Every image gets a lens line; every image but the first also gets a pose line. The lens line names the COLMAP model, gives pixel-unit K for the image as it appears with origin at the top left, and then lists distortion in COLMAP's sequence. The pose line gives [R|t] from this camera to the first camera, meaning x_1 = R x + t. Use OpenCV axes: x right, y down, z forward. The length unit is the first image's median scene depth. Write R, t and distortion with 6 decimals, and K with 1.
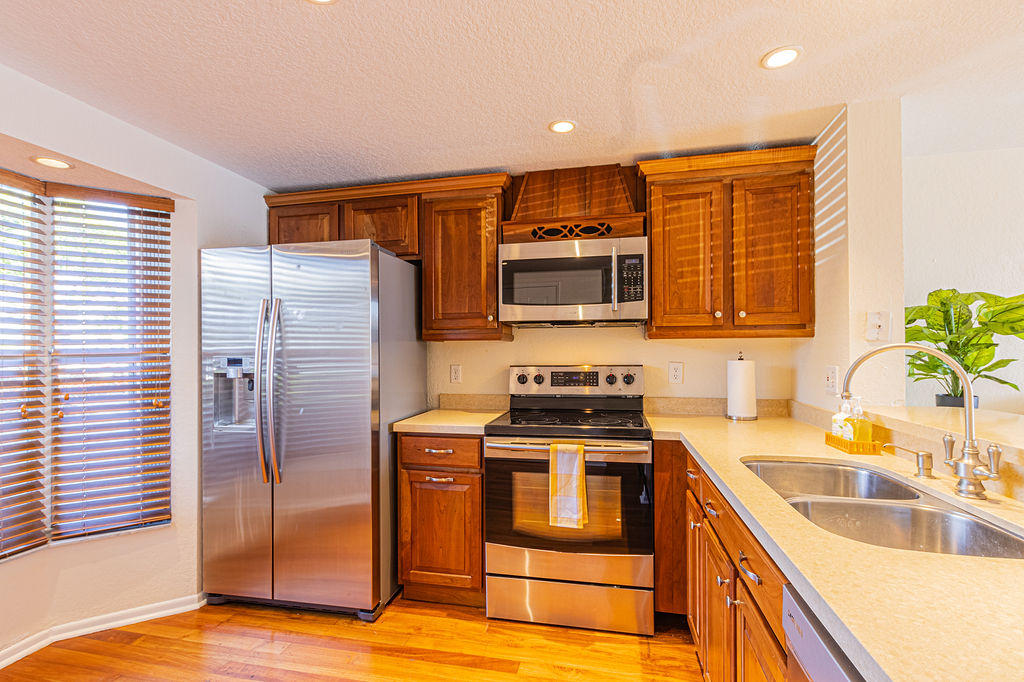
lens RADIAL K [[462.6, 0, 513.4], [0, 462.6, 349.4], [0, 0, 1]] dist [0.002879, 0.000690]
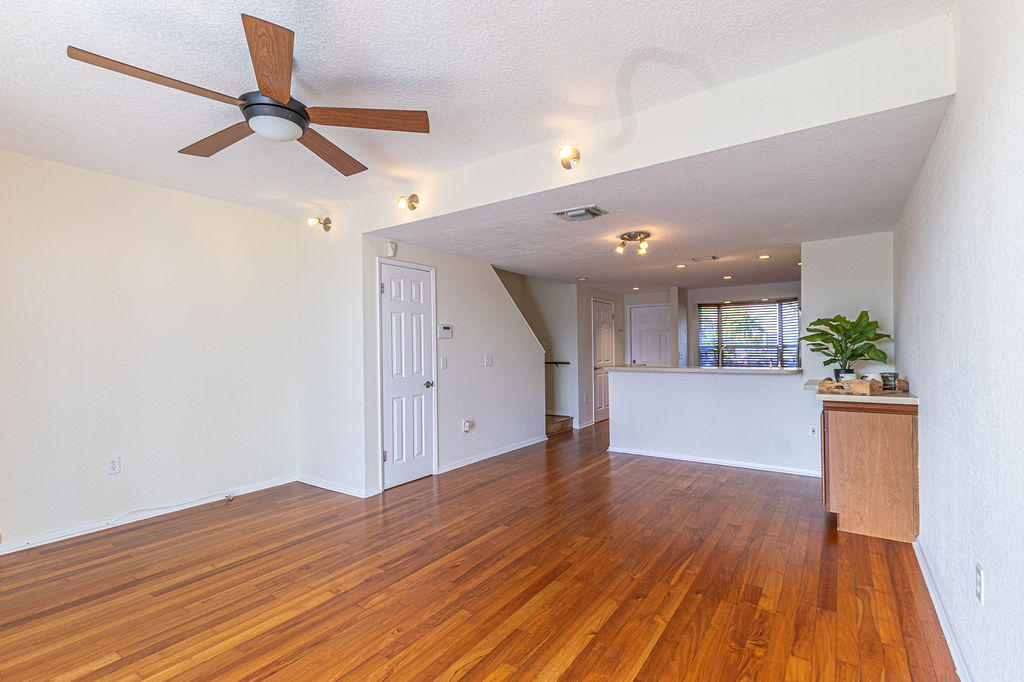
lens RADIAL K [[462.6, 0, 513.4], [0, 462.6, 349.4], [0, 0, 1]] dist [0.002879, 0.000690]
pose [[-0.391637, 0.010971, -0.920054, 2.899394], [0.017730, 0.999833, 0.004375, -0.014765], [0.919949, -0.014599, -0.391766, 0.431442]]
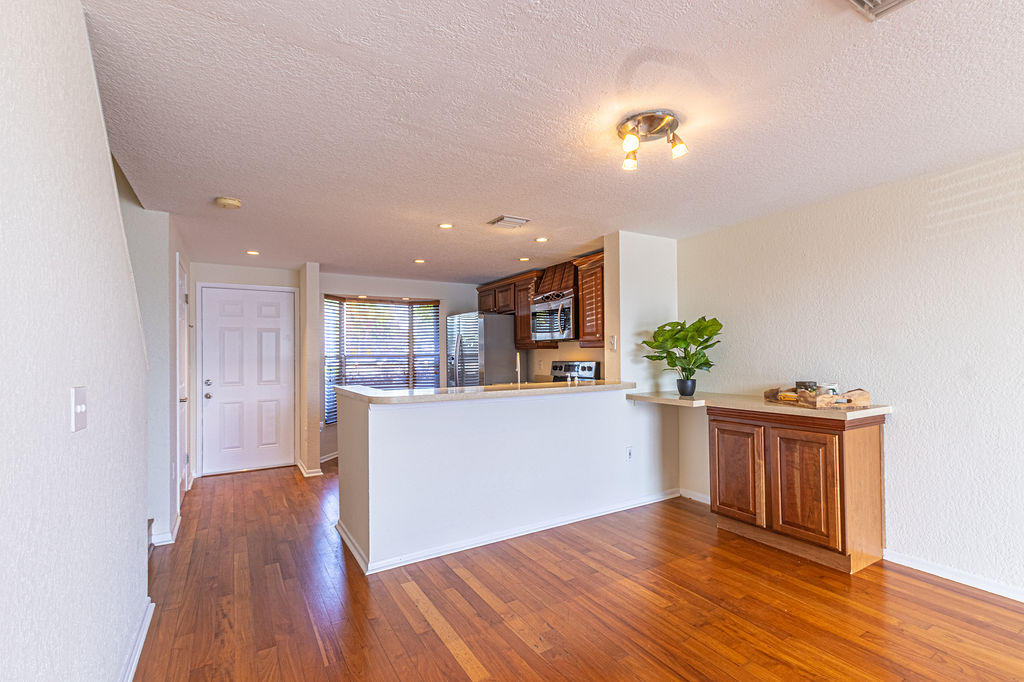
lens RADIAL K [[462.6, 0, 513.4], [0, 462.6, 349.4], [0, 0, 1]] dist [0.002879, 0.000690]
pose [[0.683270, -0.008293, -0.730119, 1.581752], [0.008575, 0.999958, -0.003334, -0.012588], [0.730115, -0.003982, 0.683312, -0.577476]]
